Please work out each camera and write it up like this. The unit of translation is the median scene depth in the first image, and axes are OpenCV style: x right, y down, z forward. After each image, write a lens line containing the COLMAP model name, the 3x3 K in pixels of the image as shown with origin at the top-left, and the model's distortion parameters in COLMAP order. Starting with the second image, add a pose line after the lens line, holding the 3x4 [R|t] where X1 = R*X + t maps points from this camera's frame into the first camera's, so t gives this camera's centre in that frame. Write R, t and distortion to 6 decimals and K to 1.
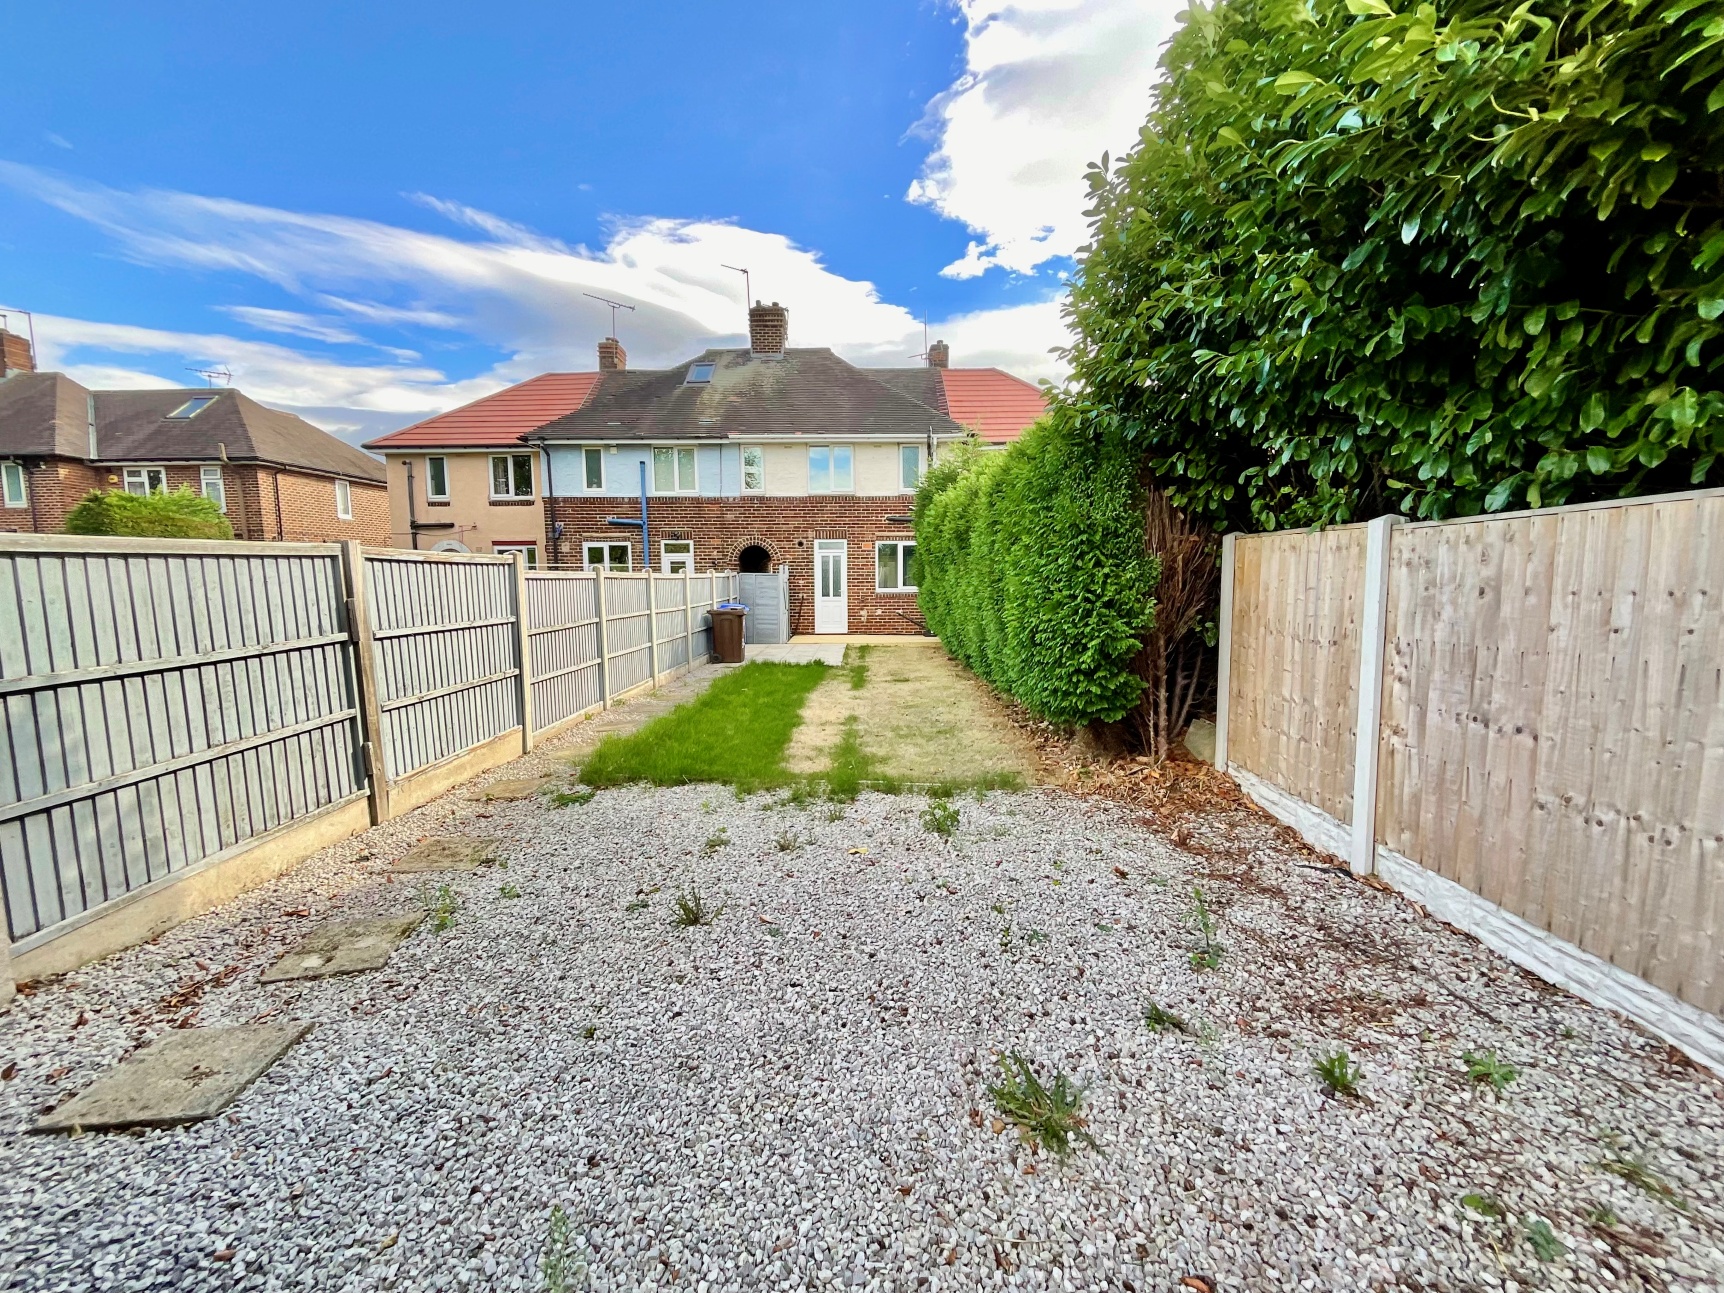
lens RADIAL K [[693.6, 0, 862.0], [0, 693.6, 646.5], [0, 0, 1]] dist [-0.002131, 0.000205]
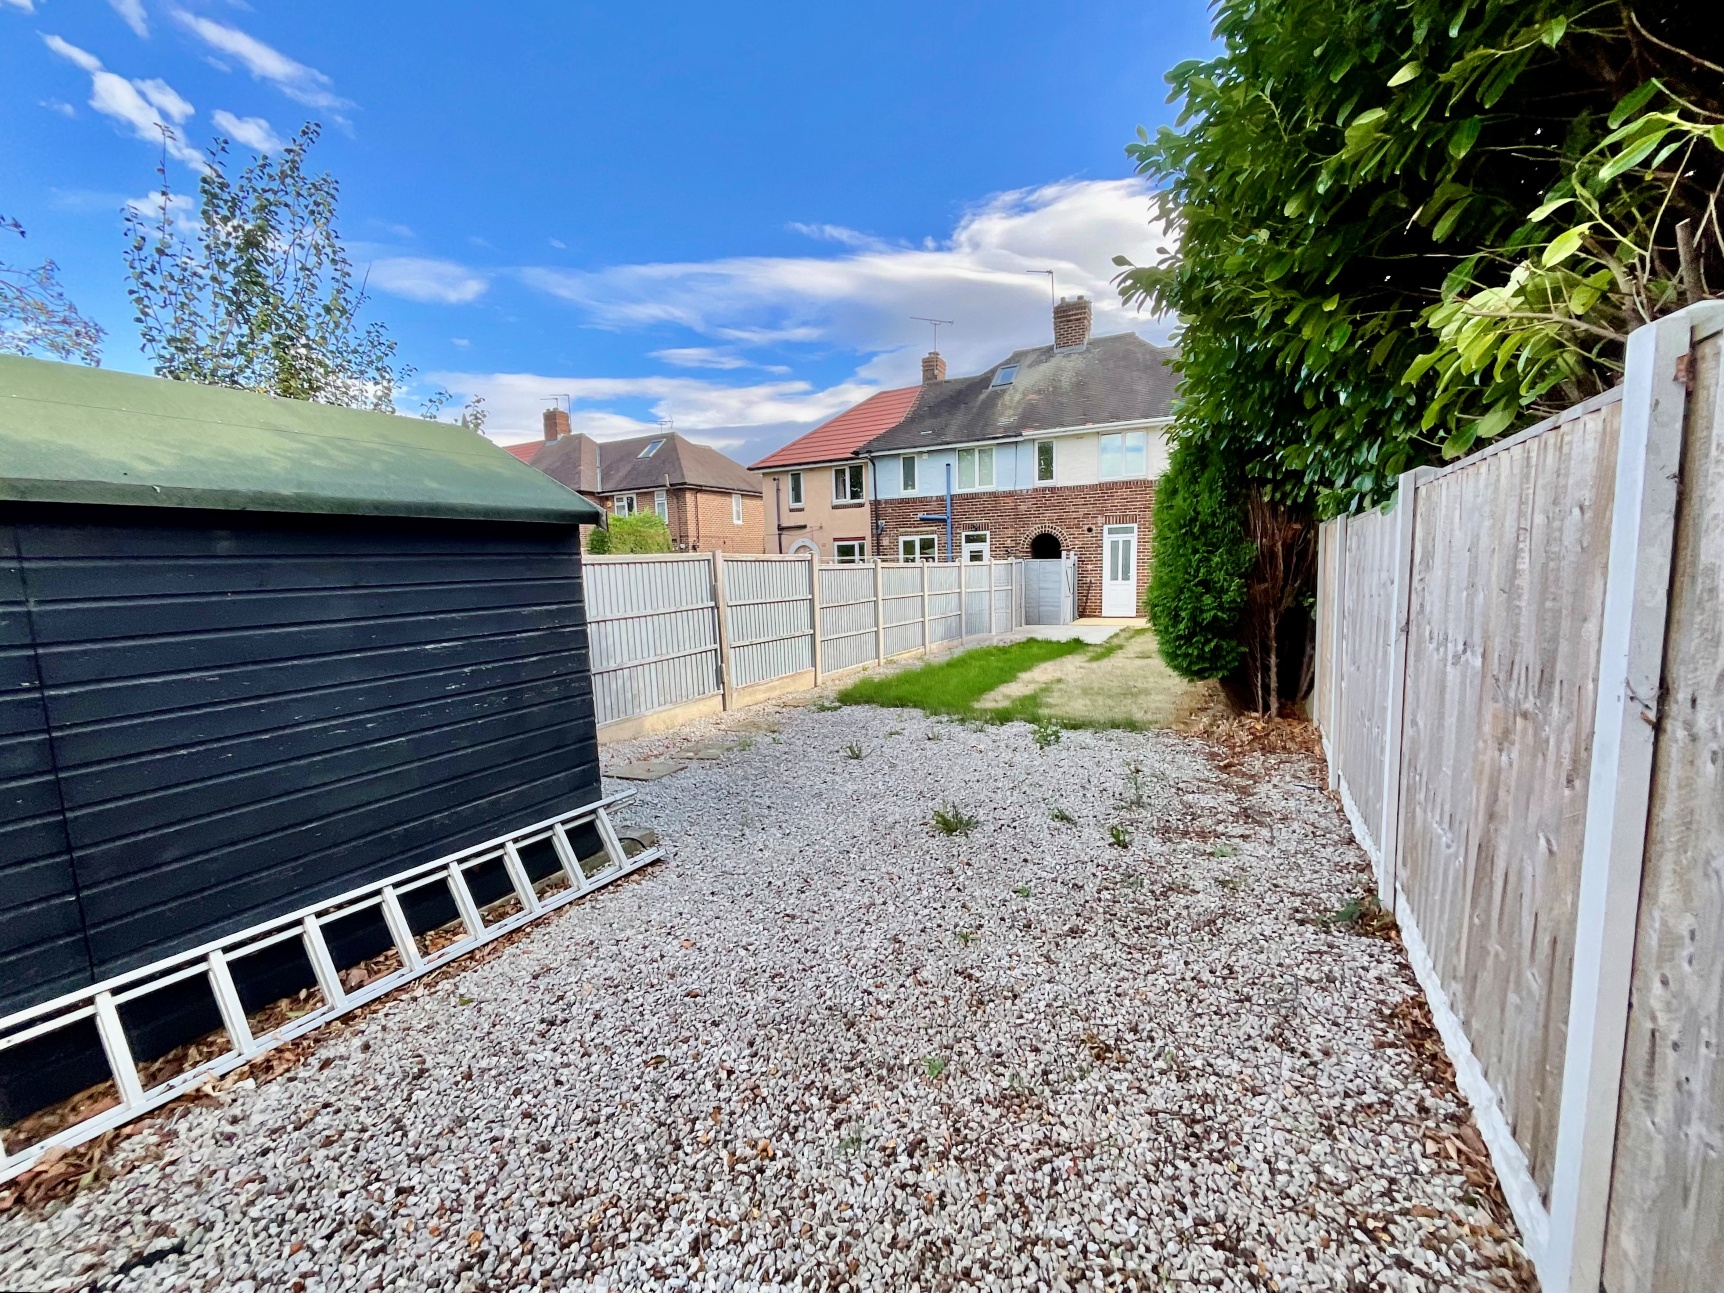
lens RADIAL K [[693.6, 0, 862.0], [0, 693.6, 646.5], [0, 0, 1]] dist [-0.002131, 0.000205]
pose [[0.891851, 0.033860, -0.451060, 0.081756], [-0.024713, 0.999352, 0.026155, 0.007743], [0.451654, -0.012179, 0.892110, -0.085667]]
